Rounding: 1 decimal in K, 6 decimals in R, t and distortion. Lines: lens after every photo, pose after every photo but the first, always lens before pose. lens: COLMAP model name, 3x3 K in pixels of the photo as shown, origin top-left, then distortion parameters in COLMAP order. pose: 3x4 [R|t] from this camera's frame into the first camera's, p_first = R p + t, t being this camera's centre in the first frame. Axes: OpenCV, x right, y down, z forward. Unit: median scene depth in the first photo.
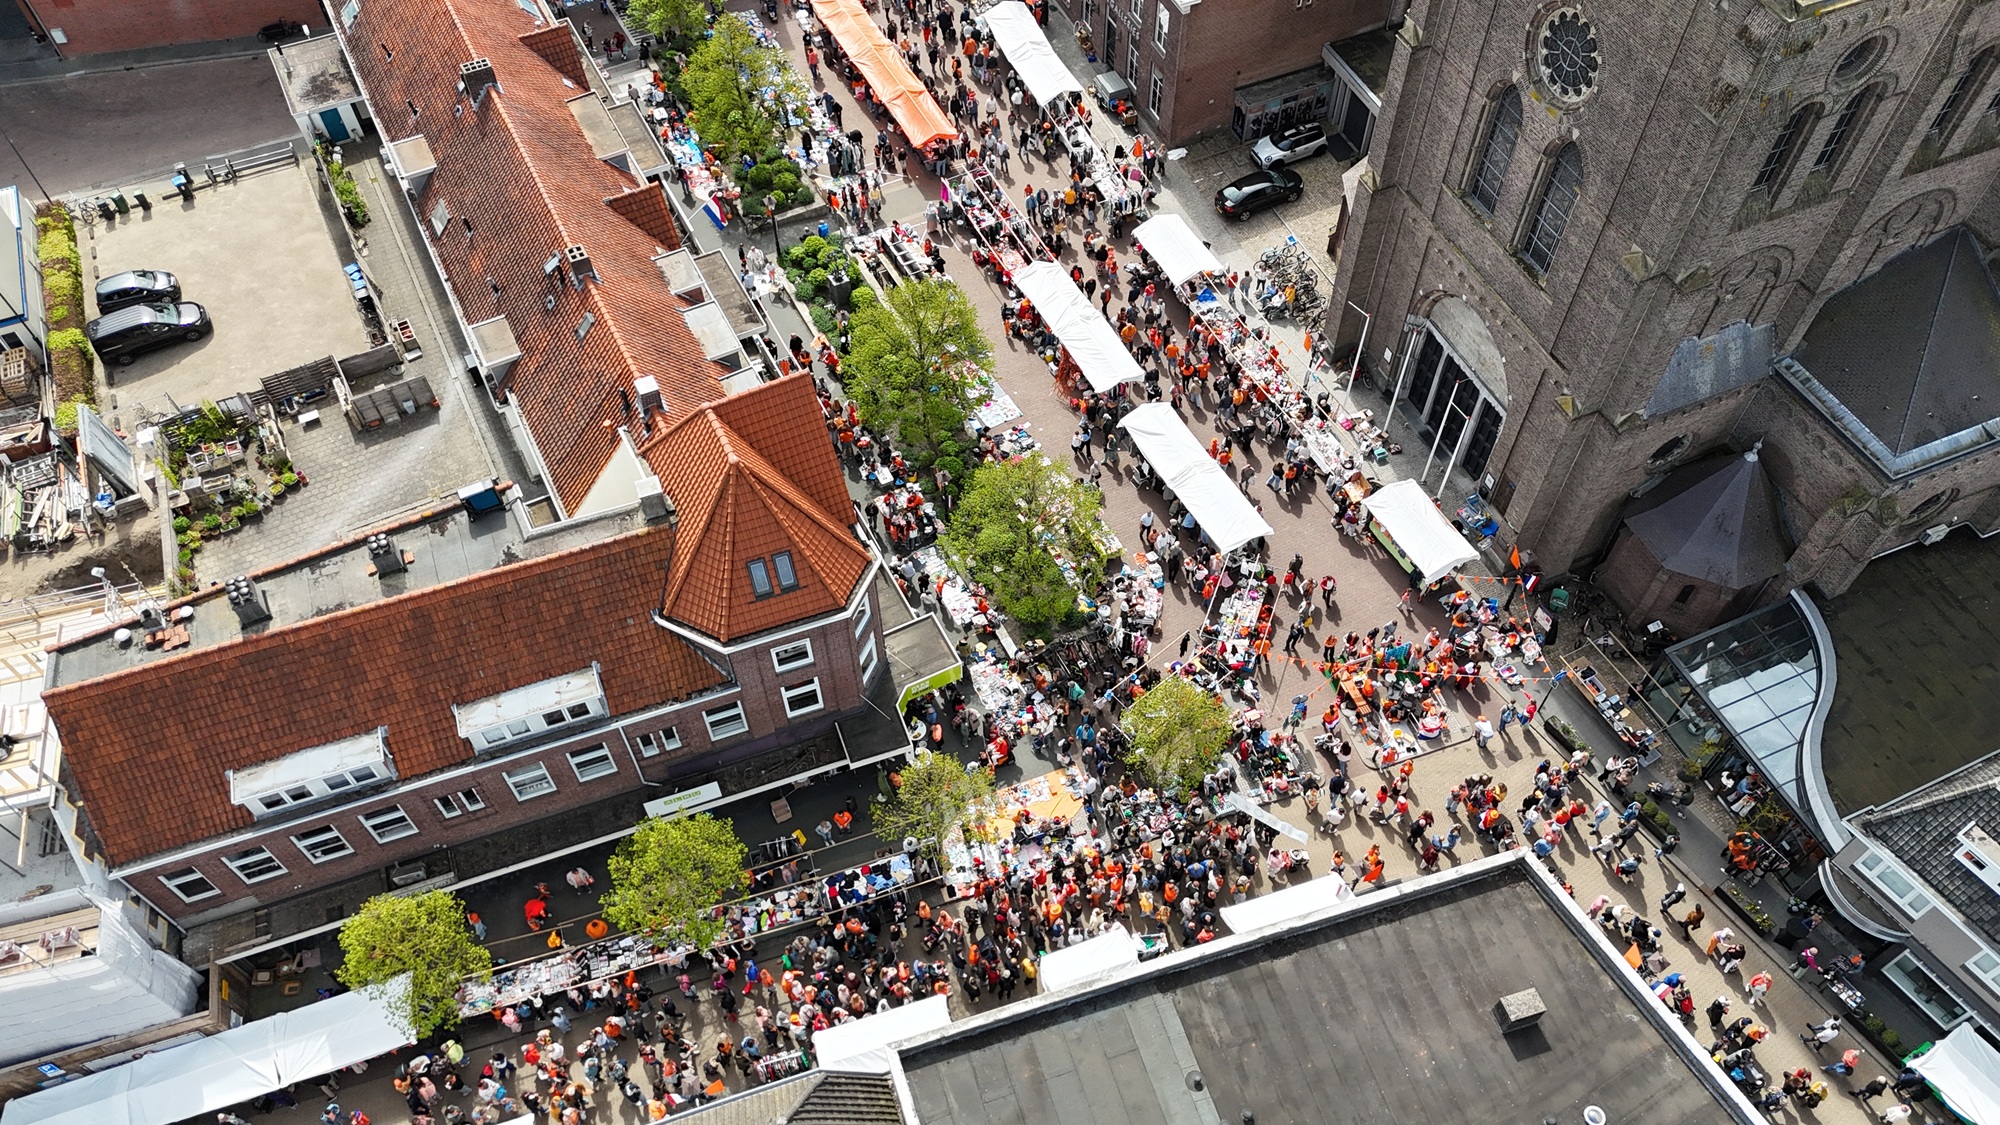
lens RADIAL K [[1492.1, 0, 1001.1], [0, 1492.1, 564.9], [0, 0, 1]] dist [0.063107, -0.061661]
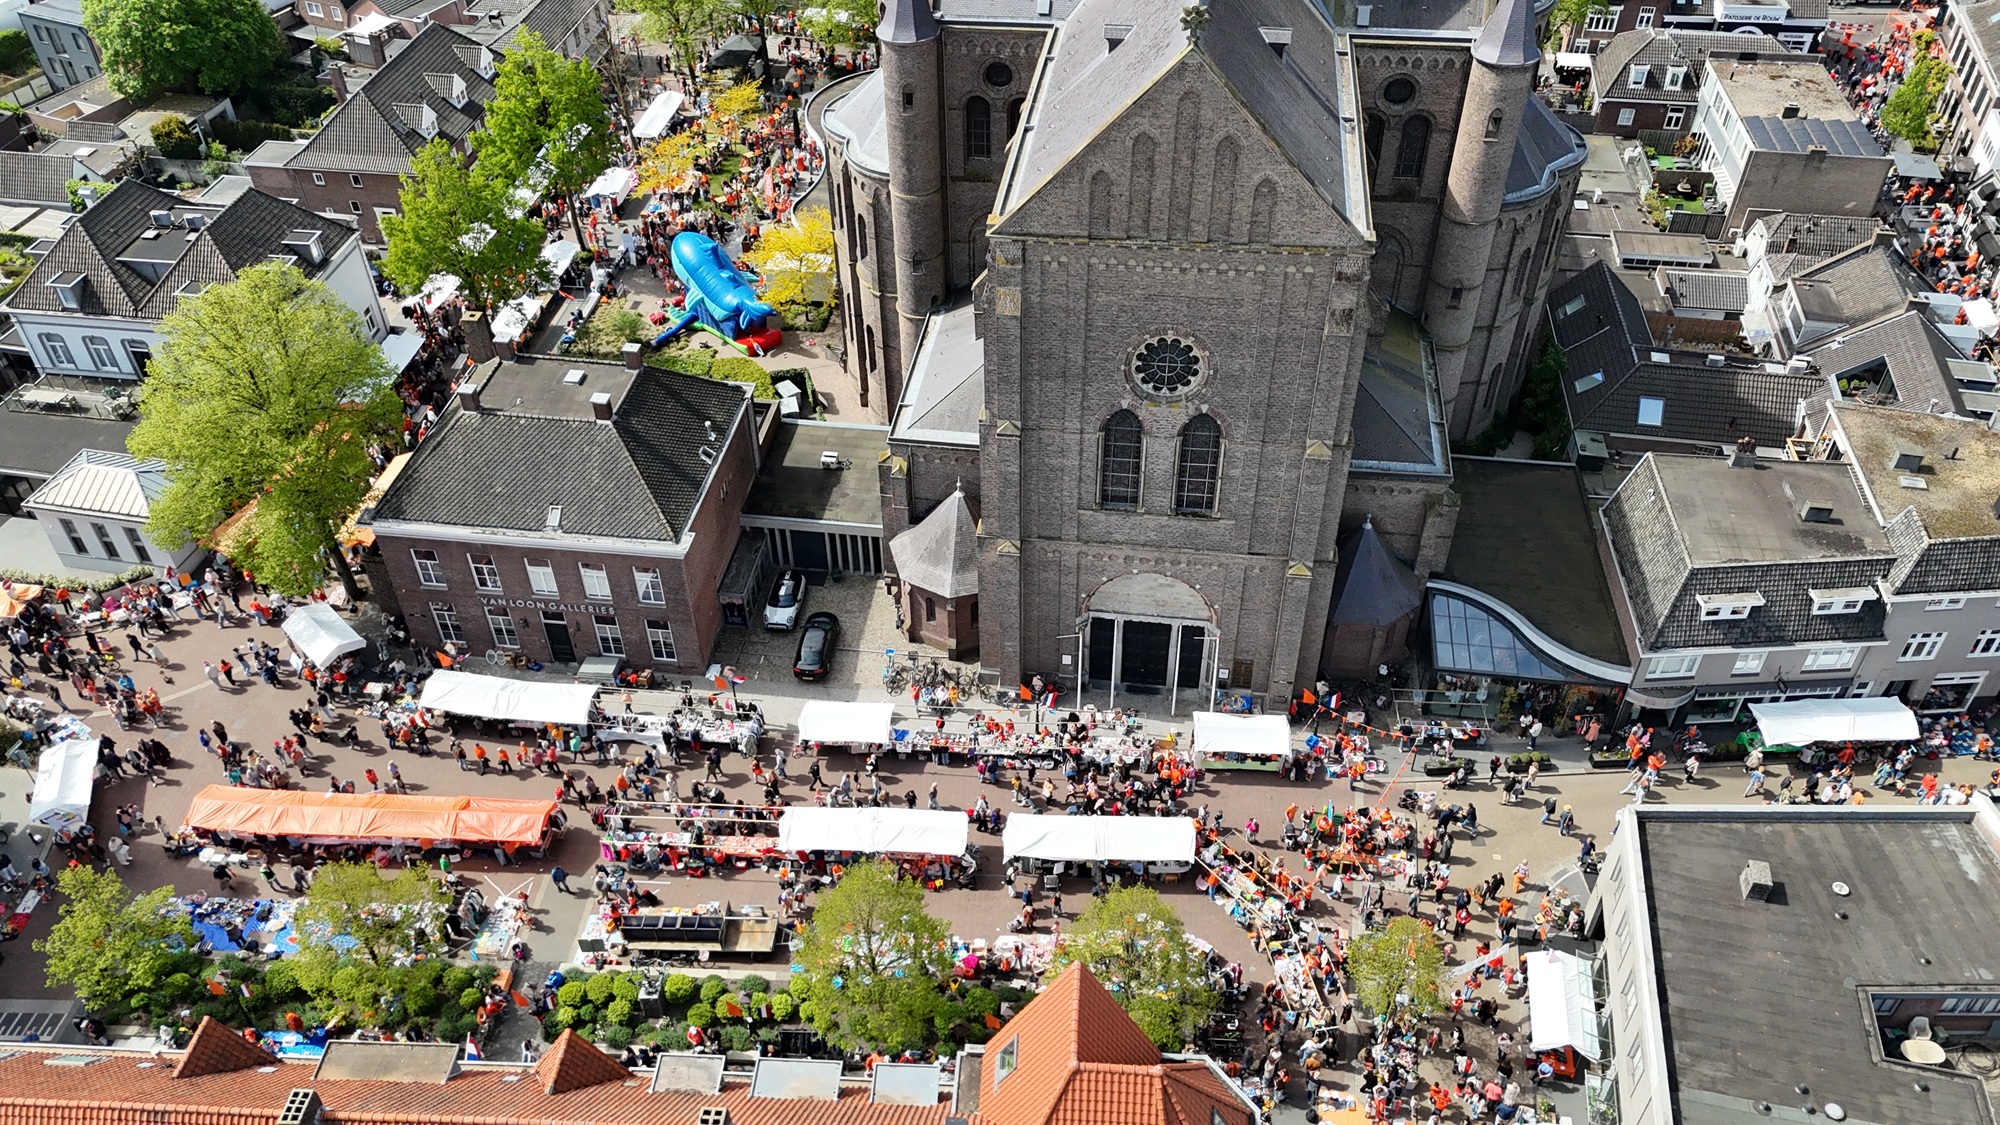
lens RADIAL K [[1492.1, 0, 1004.9], [0, 1492.1, 550.7], [0, 0, 1]] dist [0.063107, -0.061661]
pose [[0.506949, -0.552151, 0.661915, -0.619780], [0.699465, 0.712273, 0.058450, -0.393402], [-0.503737, 0.433355, 0.747297, 0.183671]]
